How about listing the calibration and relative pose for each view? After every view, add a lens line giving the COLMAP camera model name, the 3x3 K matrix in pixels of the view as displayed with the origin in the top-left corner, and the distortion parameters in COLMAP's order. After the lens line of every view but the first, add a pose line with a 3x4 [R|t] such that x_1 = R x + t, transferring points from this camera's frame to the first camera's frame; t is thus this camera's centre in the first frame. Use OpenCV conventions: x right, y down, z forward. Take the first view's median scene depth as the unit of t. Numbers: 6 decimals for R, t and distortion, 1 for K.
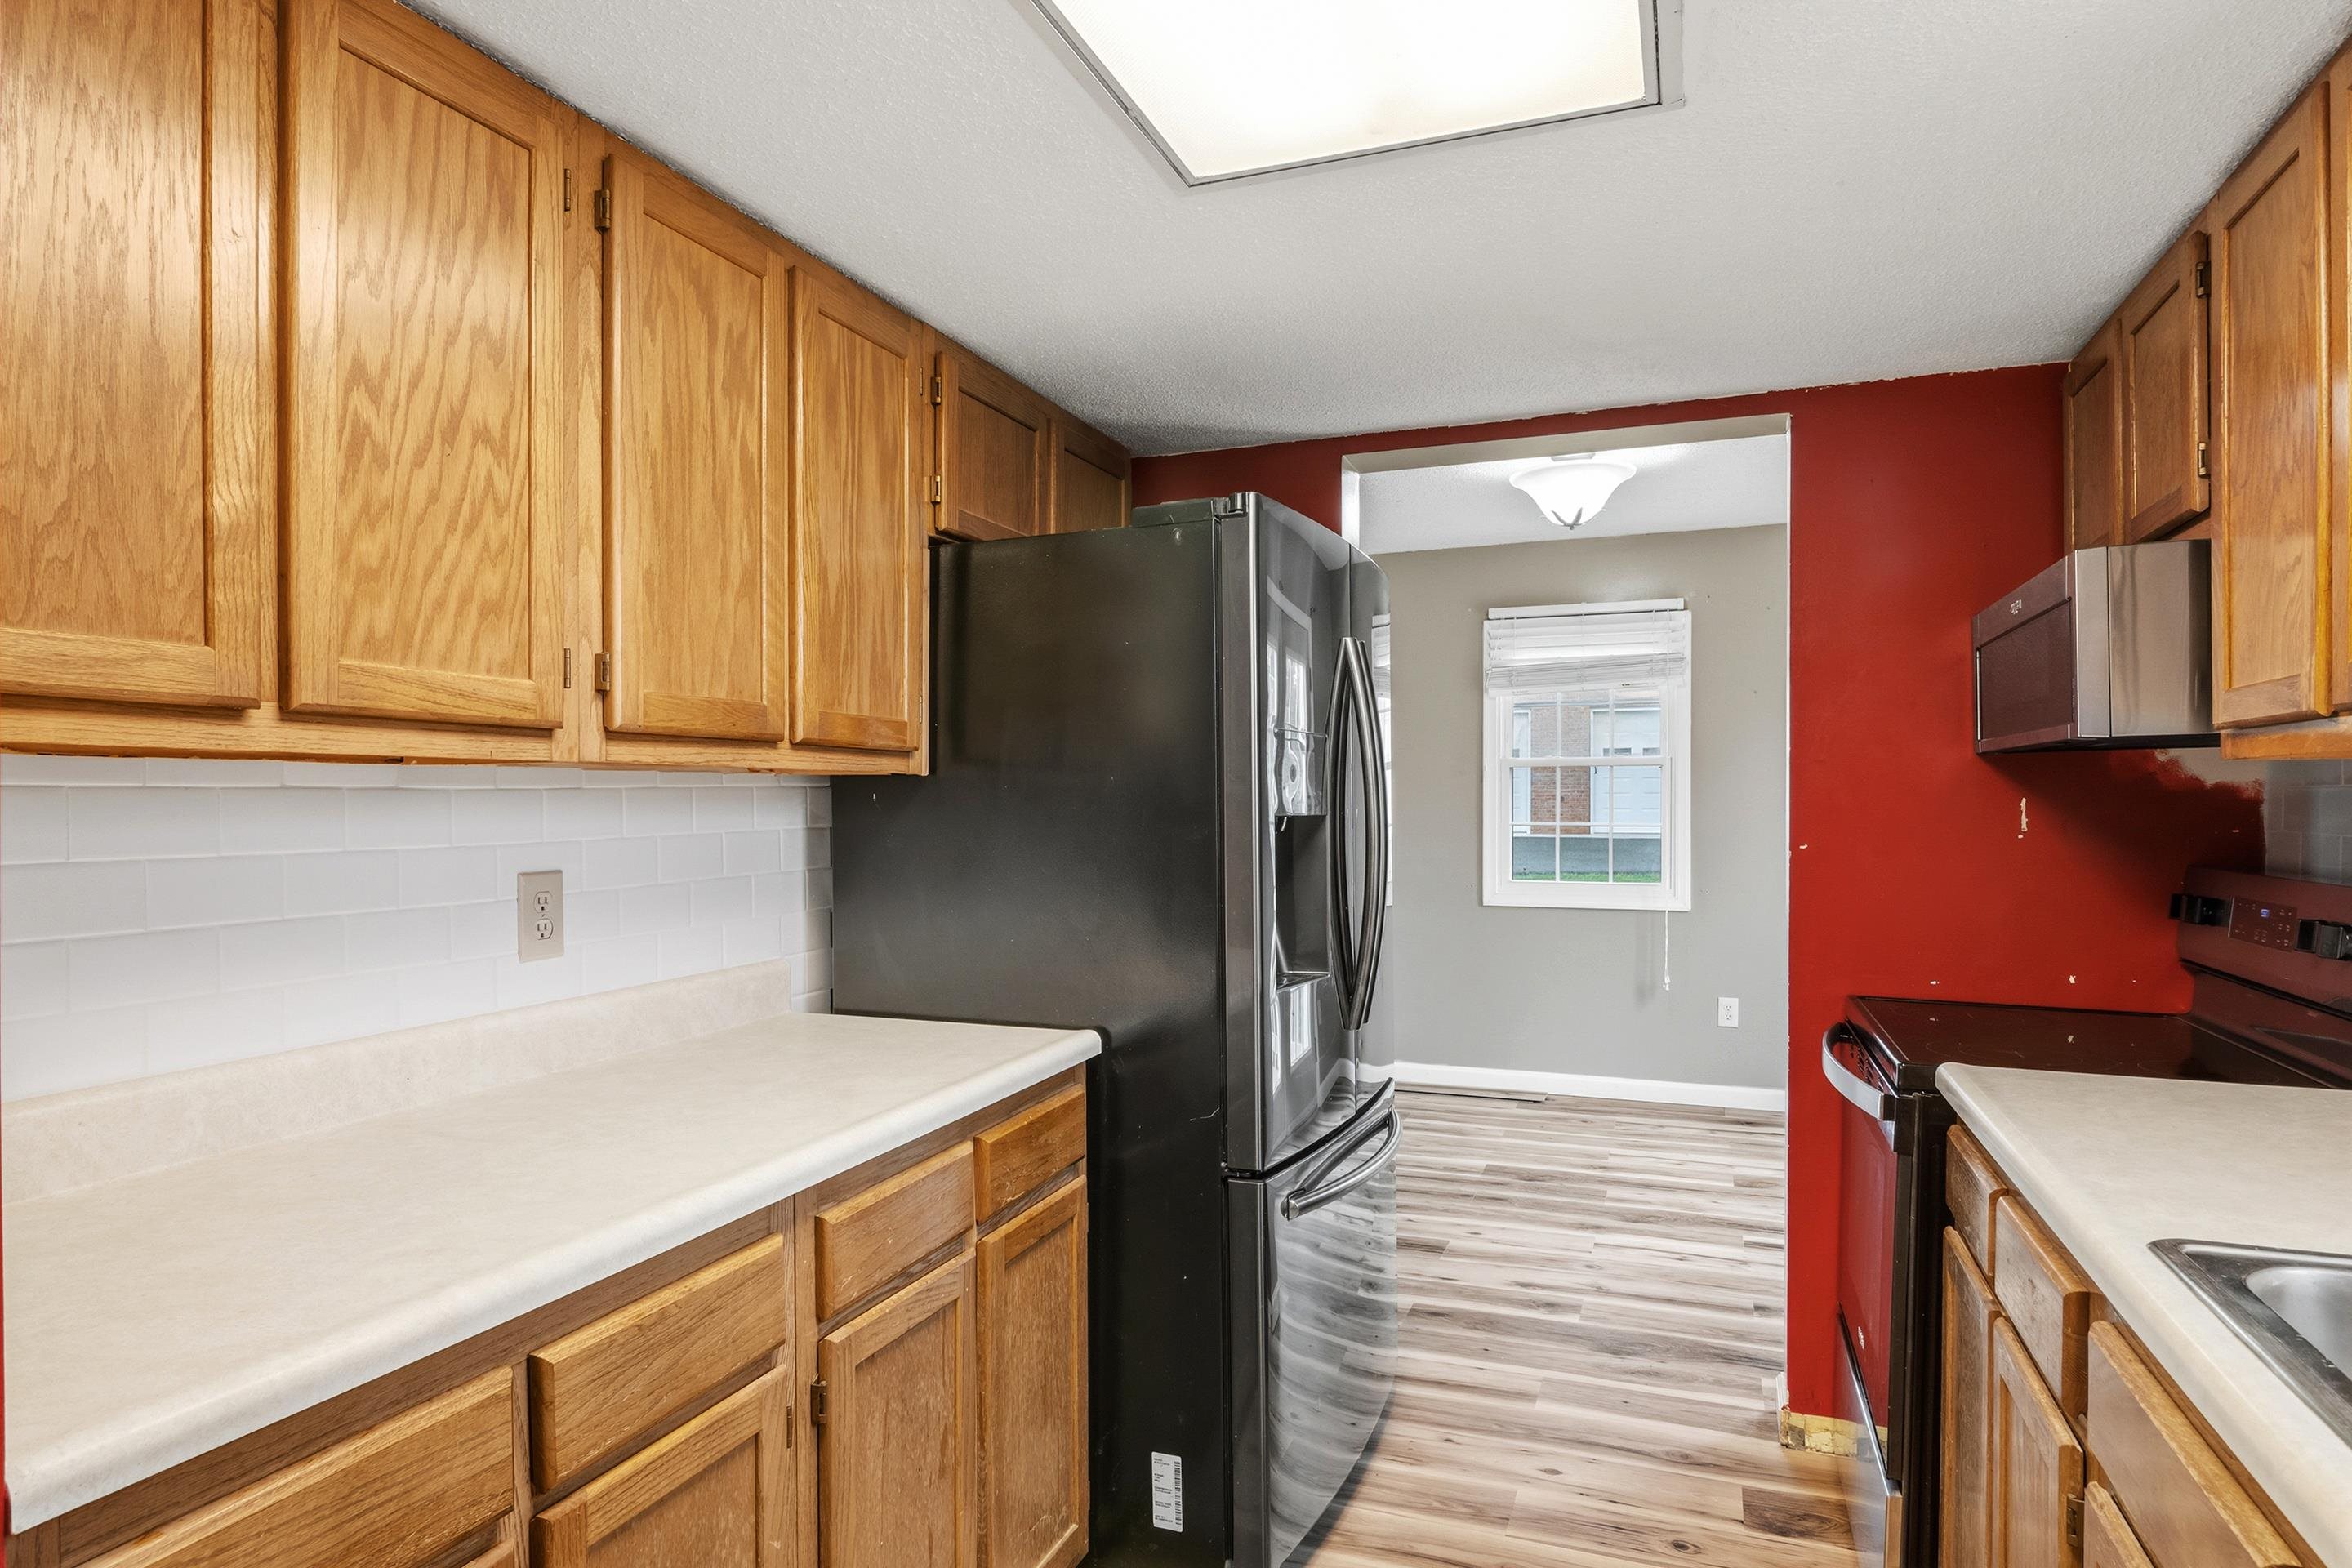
lens RADIAL K [[1358.1, 0, 1165.0], [0, 1358.1, 808.6], [0, 0, 1]] dist [-0.003172, -0.004413]
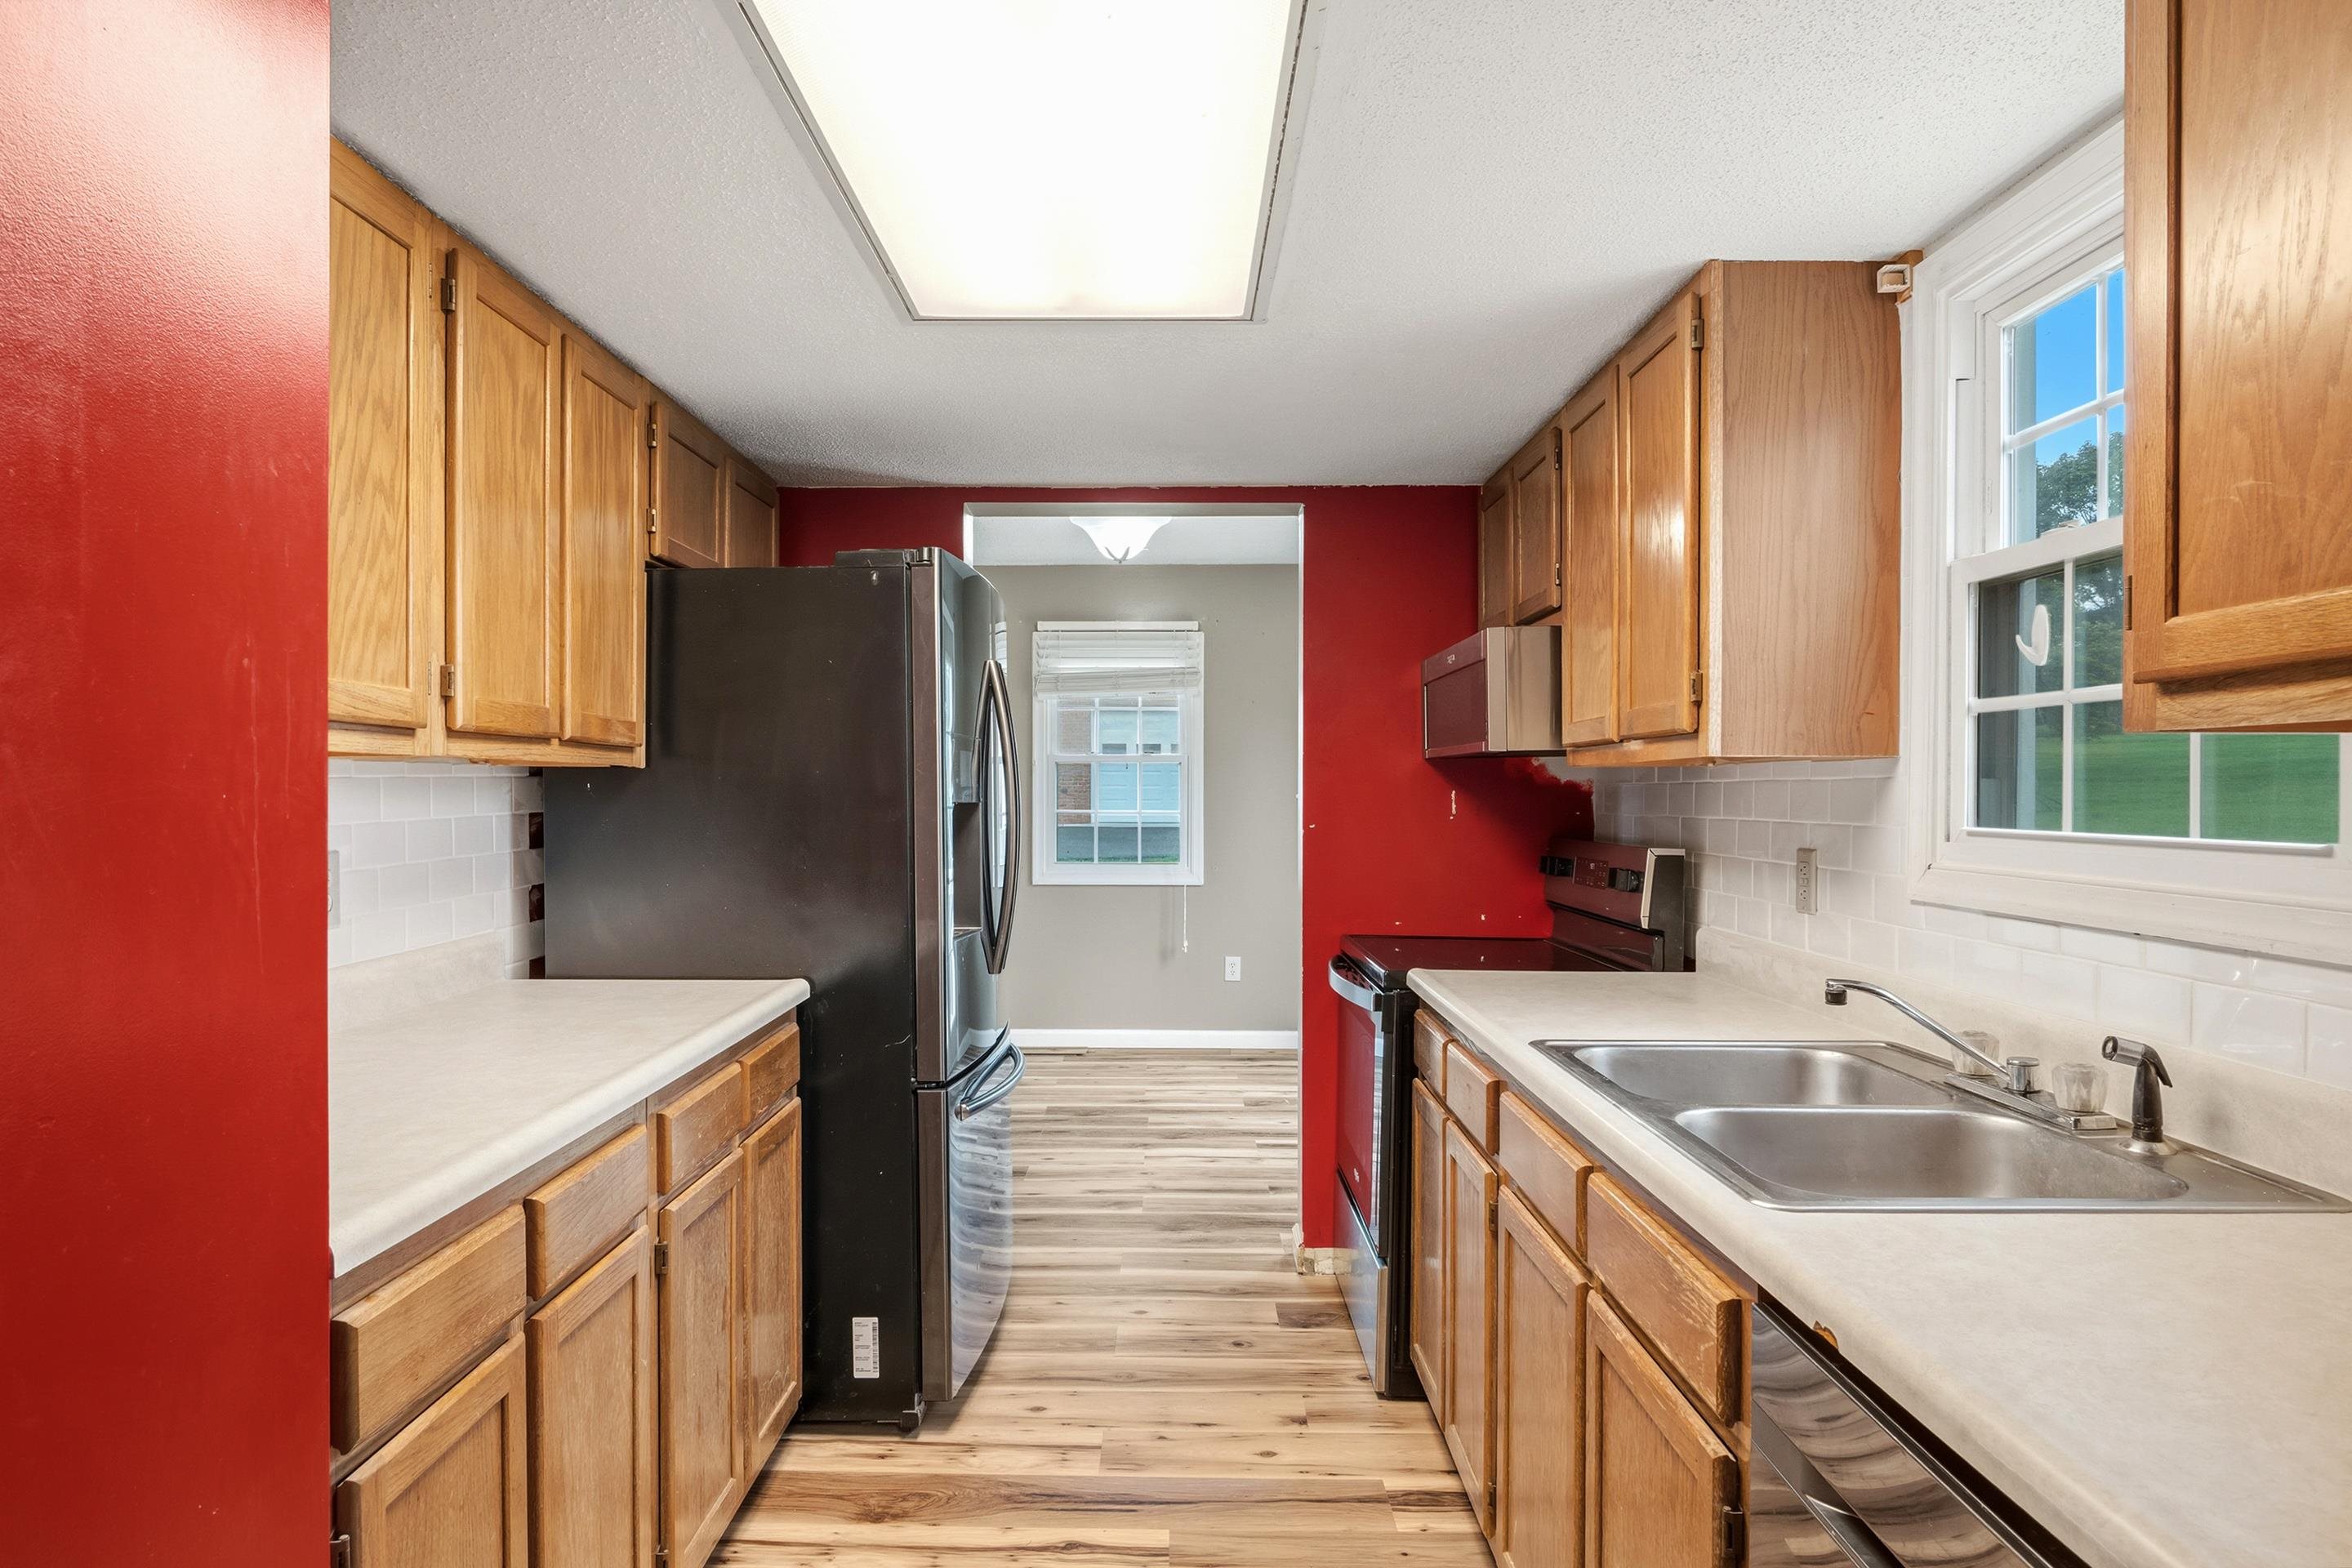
lens RADIAL K [[1358.1, 0, 1181.0], [0, 1358.1, 798.1], [0, 0, 1]] dist [-0.003172, -0.004413]
pose [[0.929155, 0.000787, 0.369690, -0.188735], [-0.000218, 0.999999, -0.001580, 0.003252], [-0.369691, 0.001387, 0.929154, -0.257946]]
